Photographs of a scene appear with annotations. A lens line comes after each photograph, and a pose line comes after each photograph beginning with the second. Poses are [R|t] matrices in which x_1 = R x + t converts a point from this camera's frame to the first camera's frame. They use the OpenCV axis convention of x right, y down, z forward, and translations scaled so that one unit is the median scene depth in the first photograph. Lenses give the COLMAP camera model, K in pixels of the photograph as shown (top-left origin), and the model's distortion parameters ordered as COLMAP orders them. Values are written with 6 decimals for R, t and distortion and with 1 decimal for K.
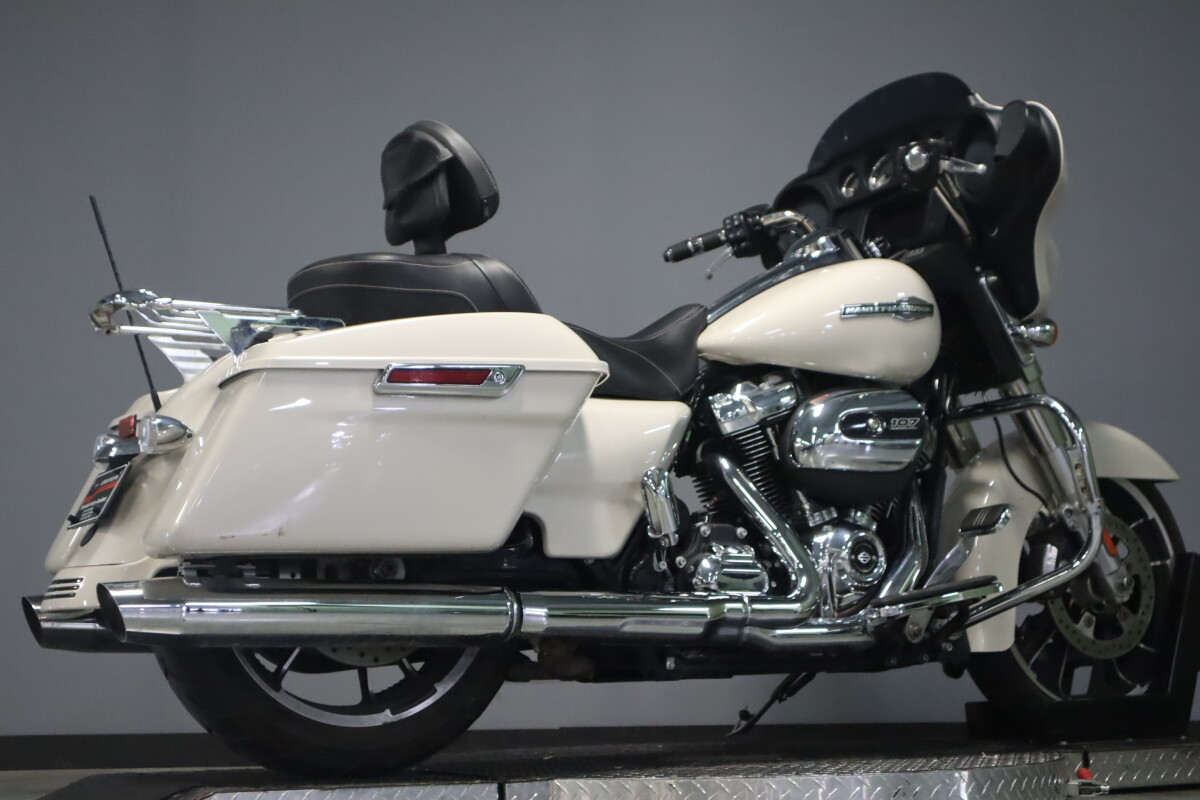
lens RADIAL K [[1871.8, 0, 599.6], [0, 1871.8, 344.3], [0, 0, 1]] dist [0.000059, 0.004055]
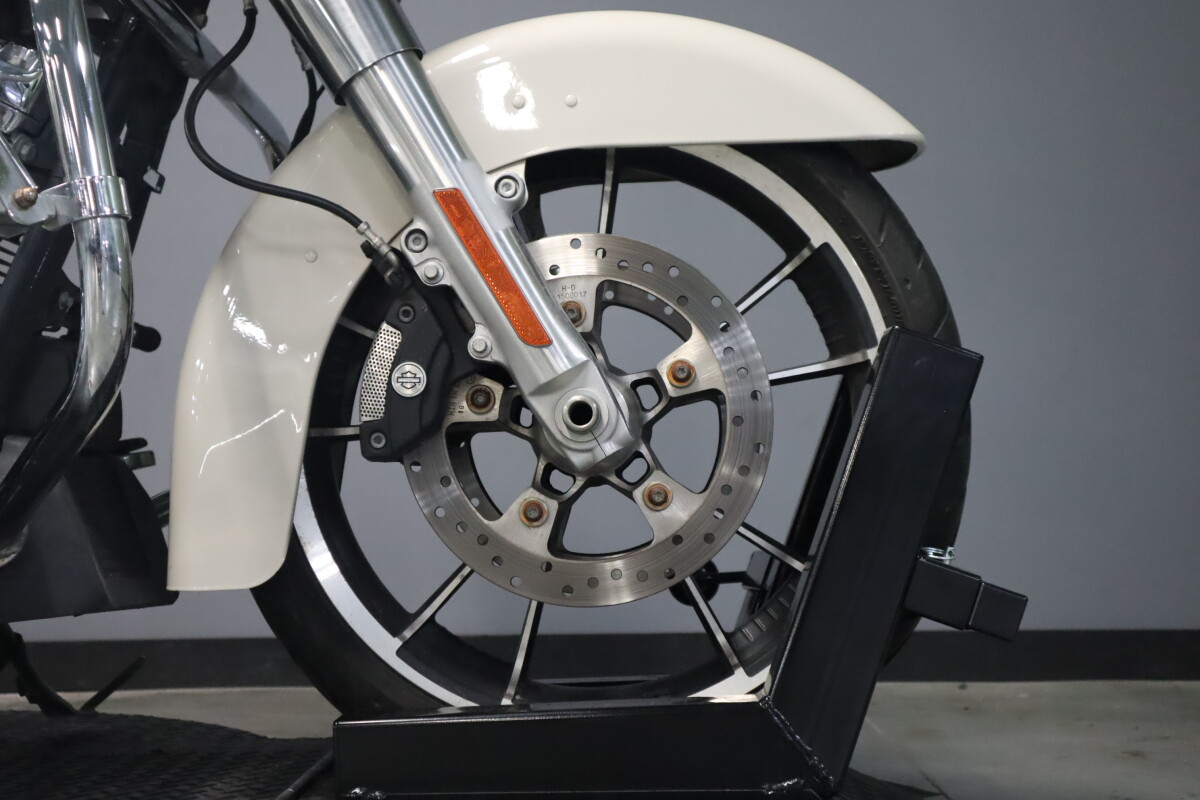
lens RADIAL K [[1630.4, 0, 600.0], [0, 1630.4, 400.0], [0, 0, 1]] dist [0.039109, 0.101140]
pose [[0.846710, -0.029039, -0.531262, 0.516047], [0.091813, 0.991505, 0.092133, 0.106038], [0.524073, -0.126787, 0.842183, 0.812587]]
